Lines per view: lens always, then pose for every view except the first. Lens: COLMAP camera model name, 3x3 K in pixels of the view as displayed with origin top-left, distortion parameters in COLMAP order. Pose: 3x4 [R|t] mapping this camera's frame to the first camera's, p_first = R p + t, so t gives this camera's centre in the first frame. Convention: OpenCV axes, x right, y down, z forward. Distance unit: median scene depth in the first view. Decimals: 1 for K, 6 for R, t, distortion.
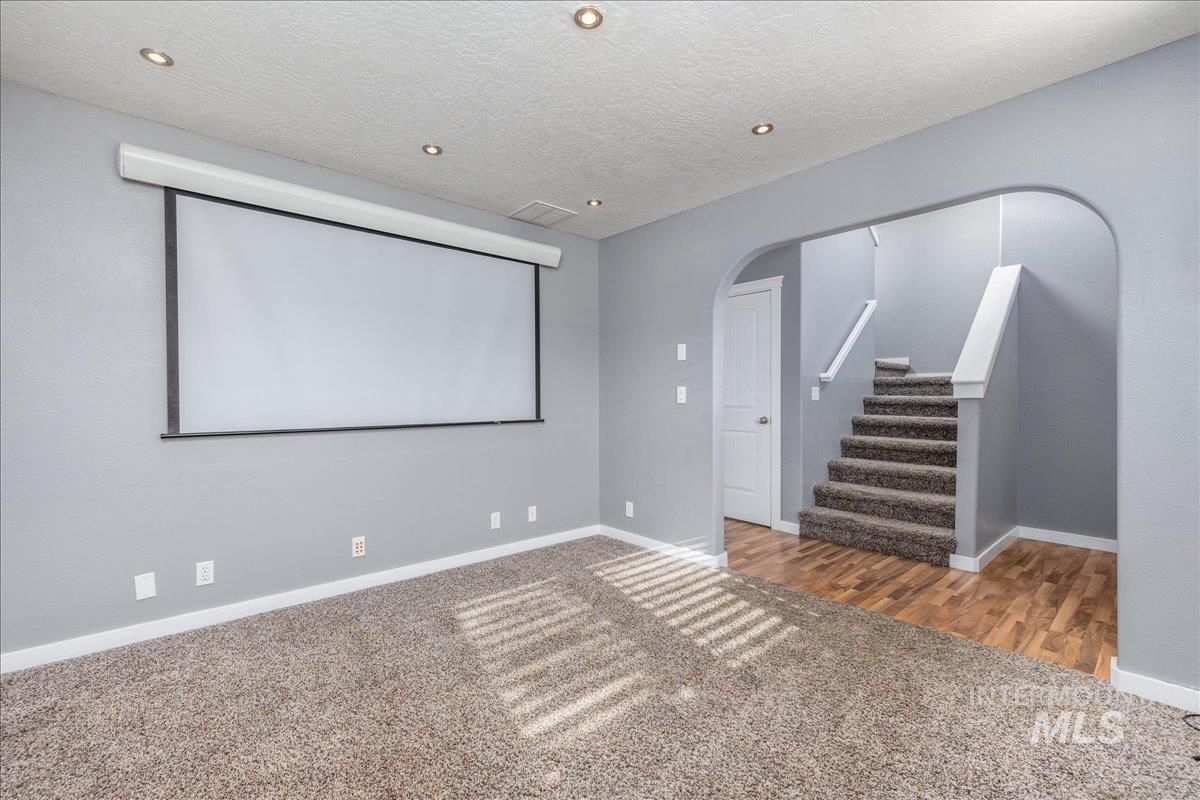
lens RADIAL K [[505.0, 0, 600.5], [0, 505.0, 395.1], [0, 0, 1]] dist [-0.002558, -0.000412]
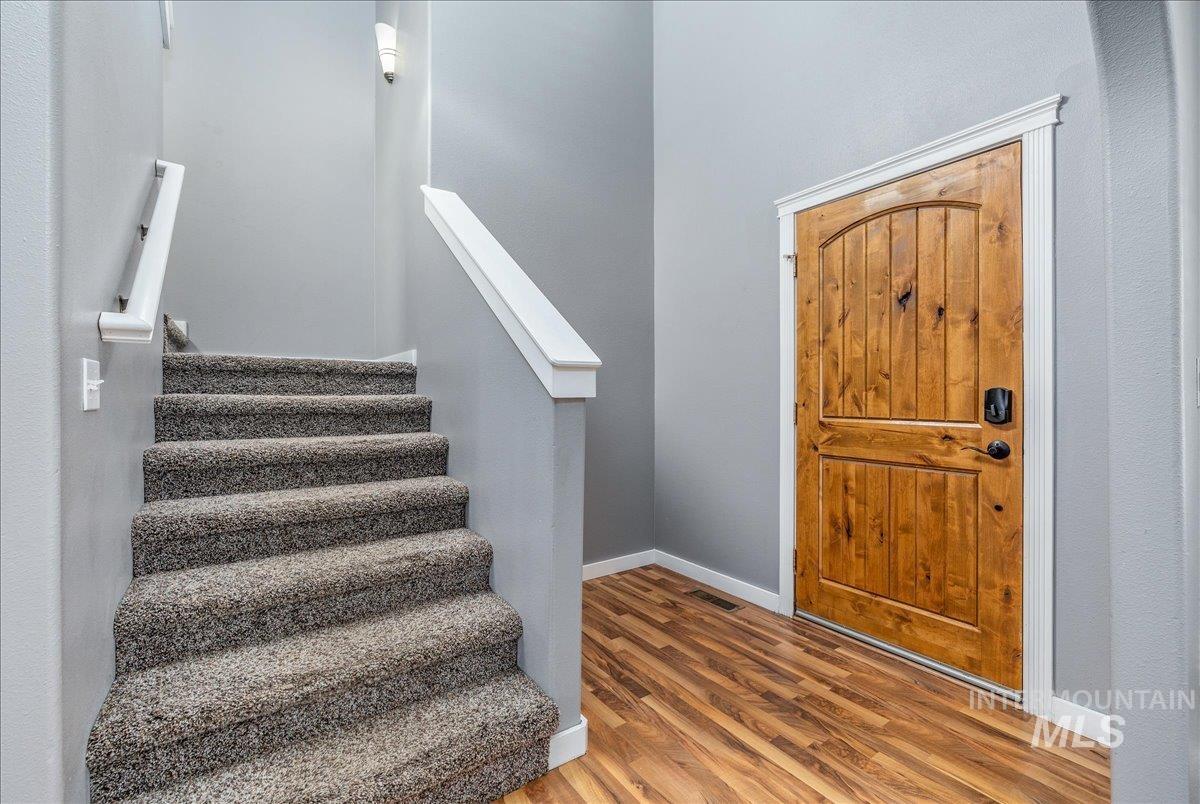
lens RADIAL K [[505.0, 0, 600.5], [0, 505.0, 397.1], [0, 0, 1]] dist [-0.002558, -0.000412]
pose [[0.109333, -0.001930, 0.994003, 0.256542], [0.000840, 0.999998, 0.001849, 0.004388], [-0.994005, 0.000633, 0.109334, 0.932576]]
